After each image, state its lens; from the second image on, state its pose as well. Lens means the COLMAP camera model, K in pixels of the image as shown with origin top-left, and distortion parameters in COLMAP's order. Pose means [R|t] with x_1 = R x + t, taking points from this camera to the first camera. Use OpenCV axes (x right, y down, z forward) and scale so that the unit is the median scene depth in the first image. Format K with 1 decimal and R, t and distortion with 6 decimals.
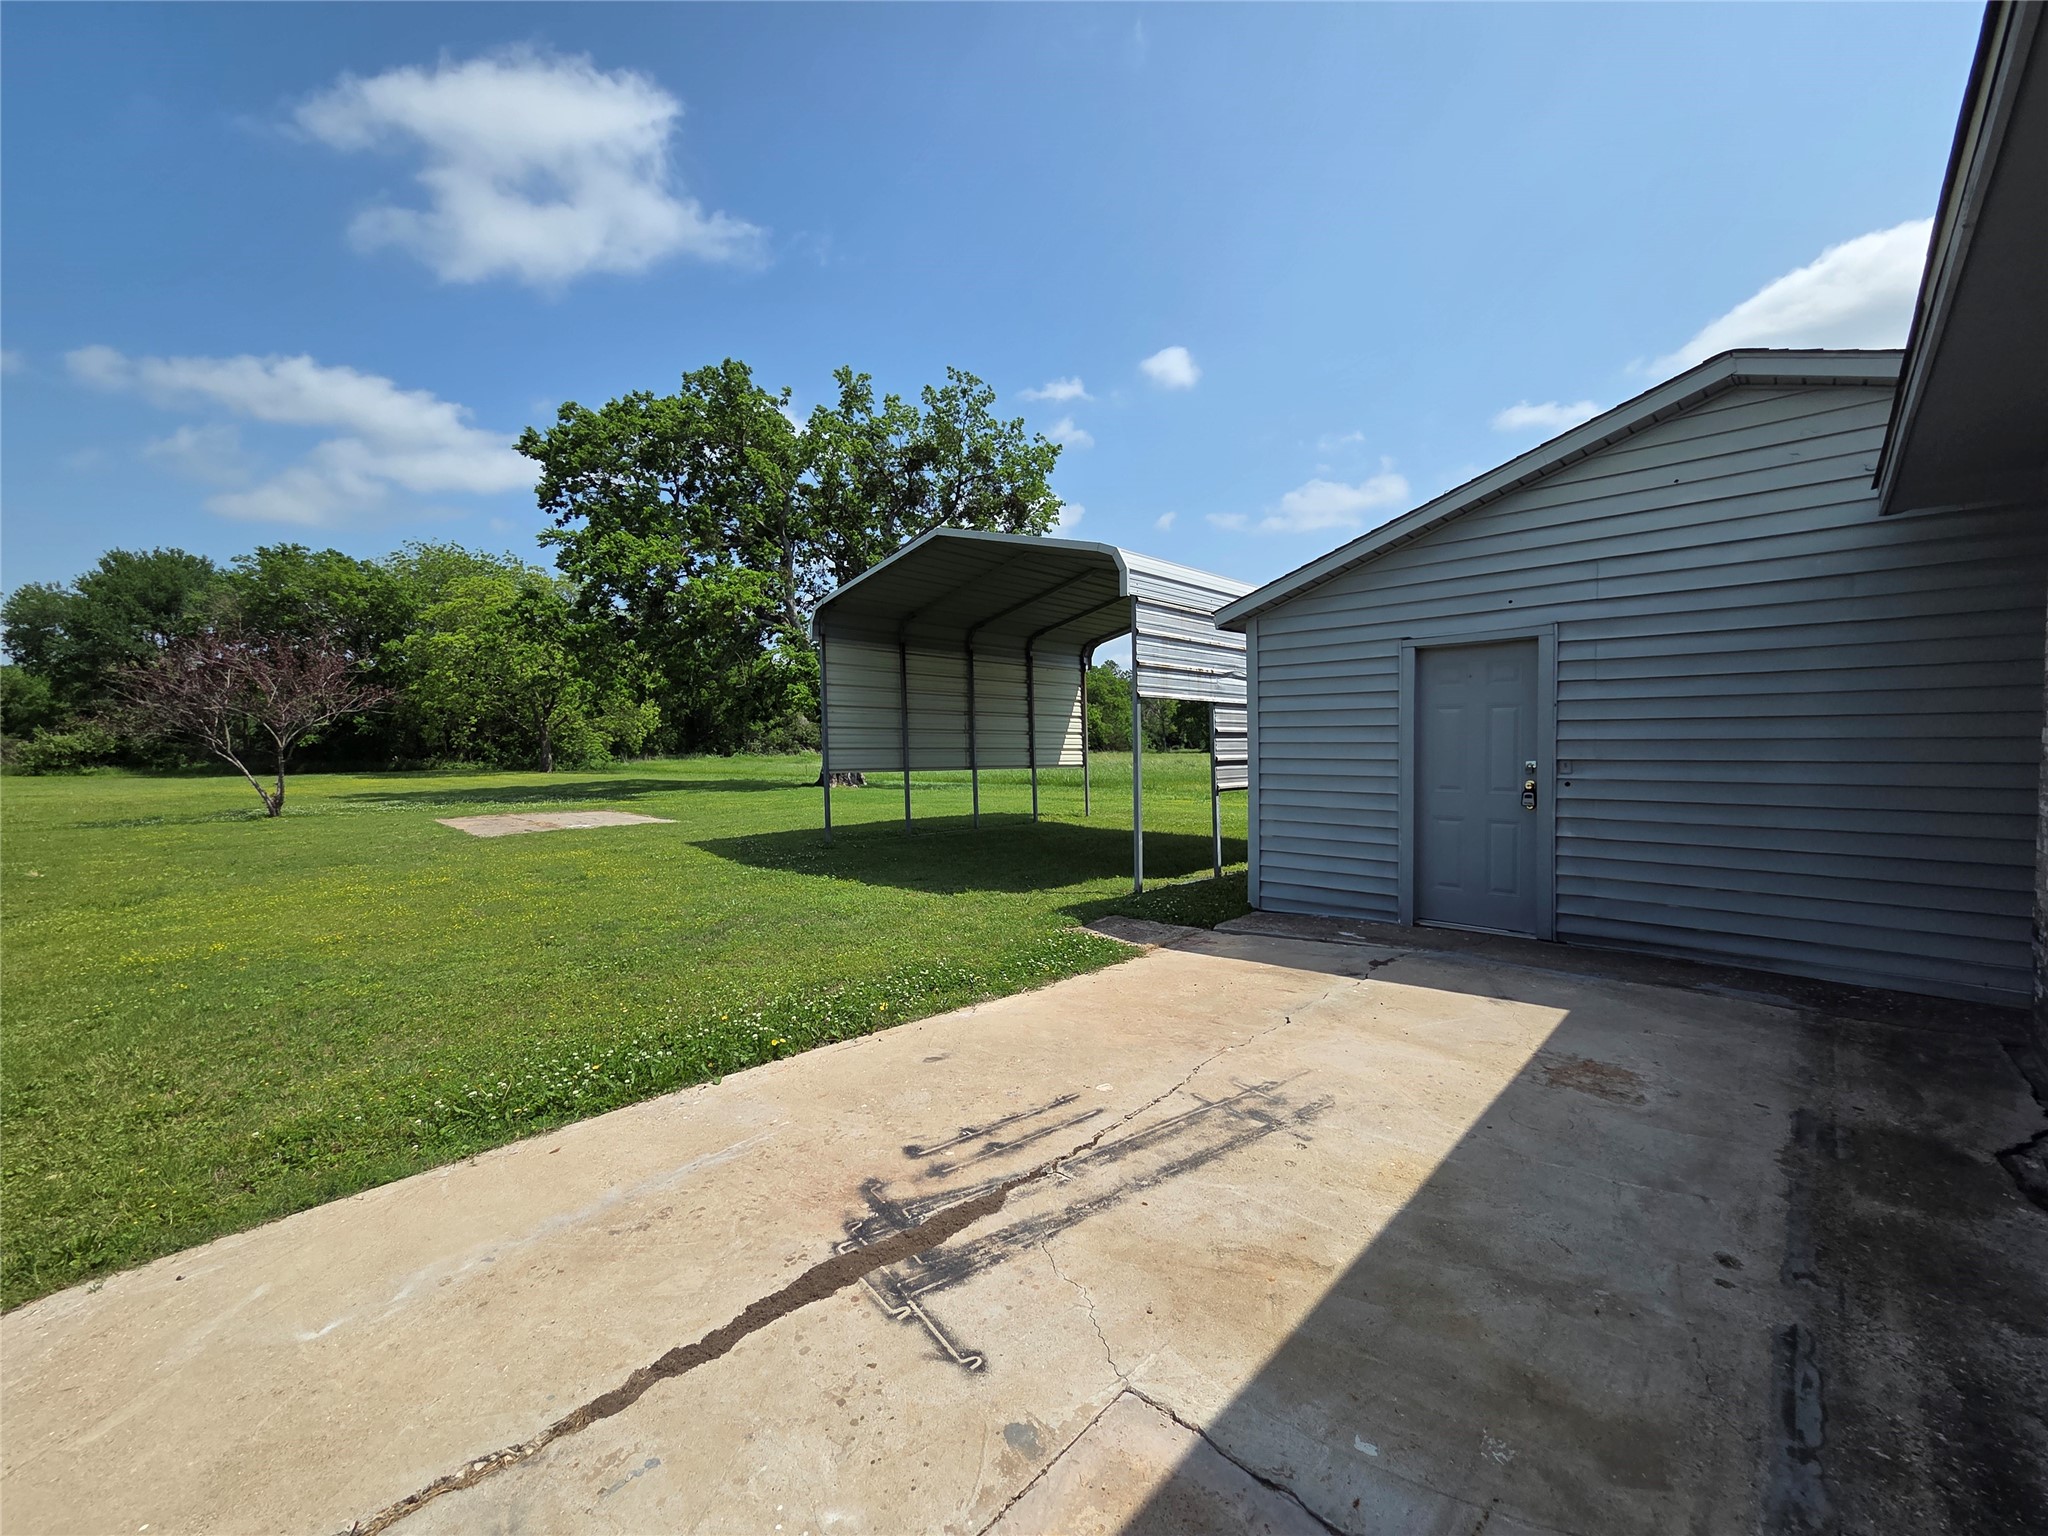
lens RADIAL K [[843.9, 0, 1034.2], [0, 843.9, 751.4], [0, 0, 1]] dist [0.001884, 0.000118]
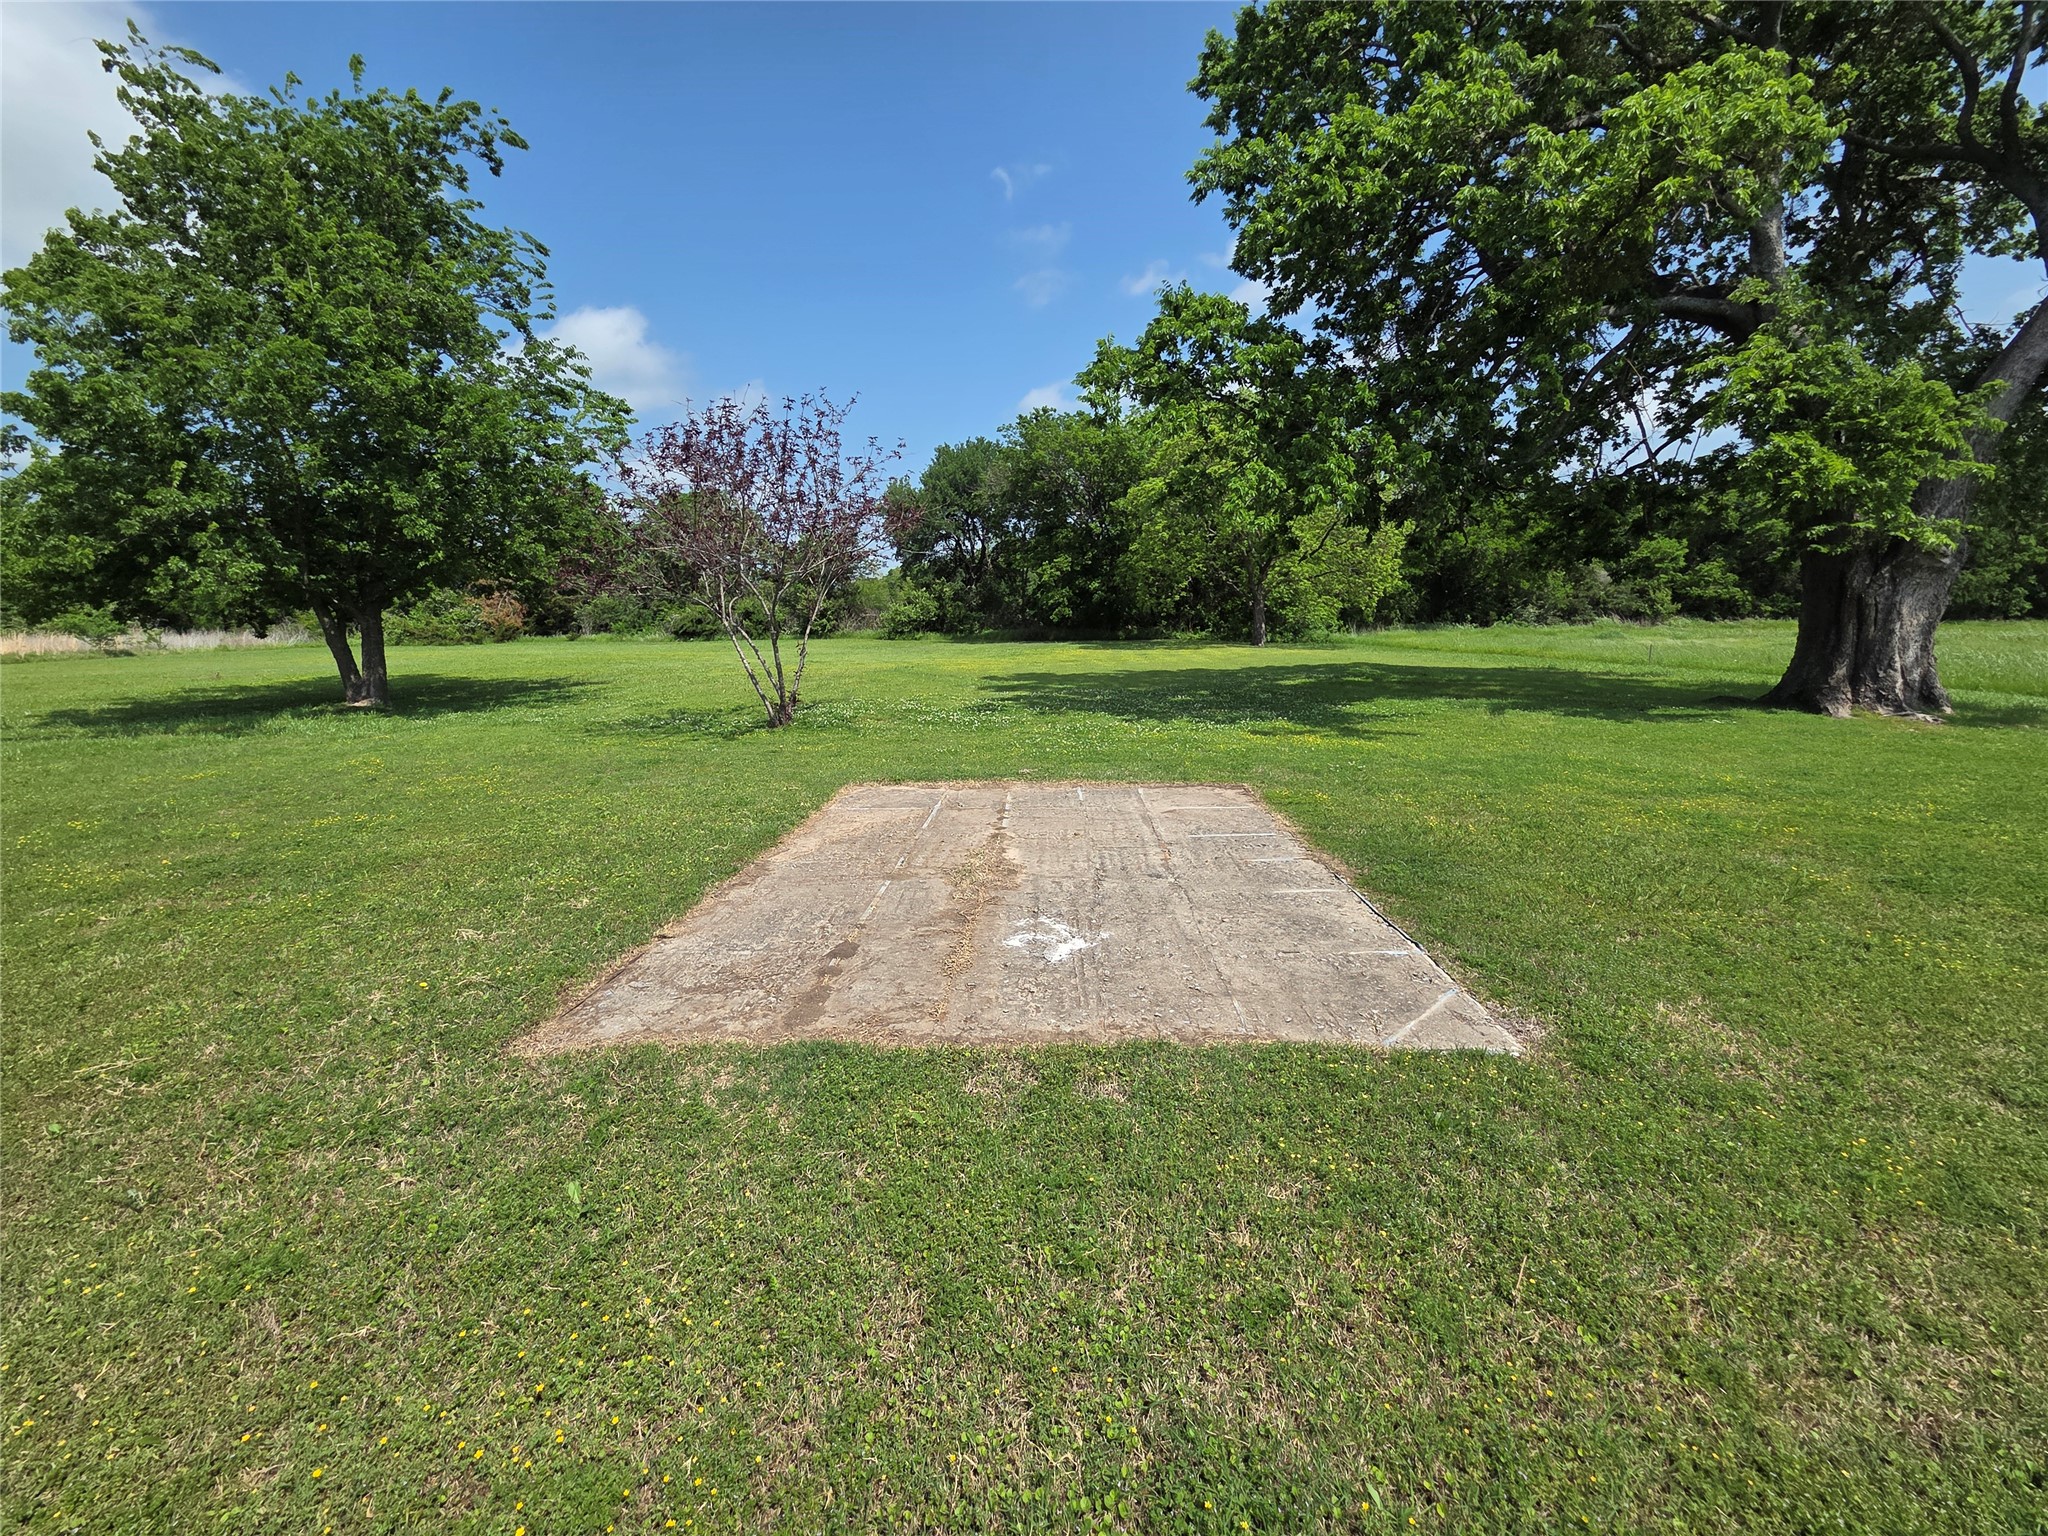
lens RADIAL K [[843.9, 0, 1028.6], [0, 843.9, 763.9], [0, 0, 1]] dist [0.001884, 0.000118]
pose [[0.681379, 0.124095, -0.721334, -0.122367], [-0.000681, 0.985630, 0.168920, -0.000648], [0.731930, -0.114607, 0.671672, 0.270452]]
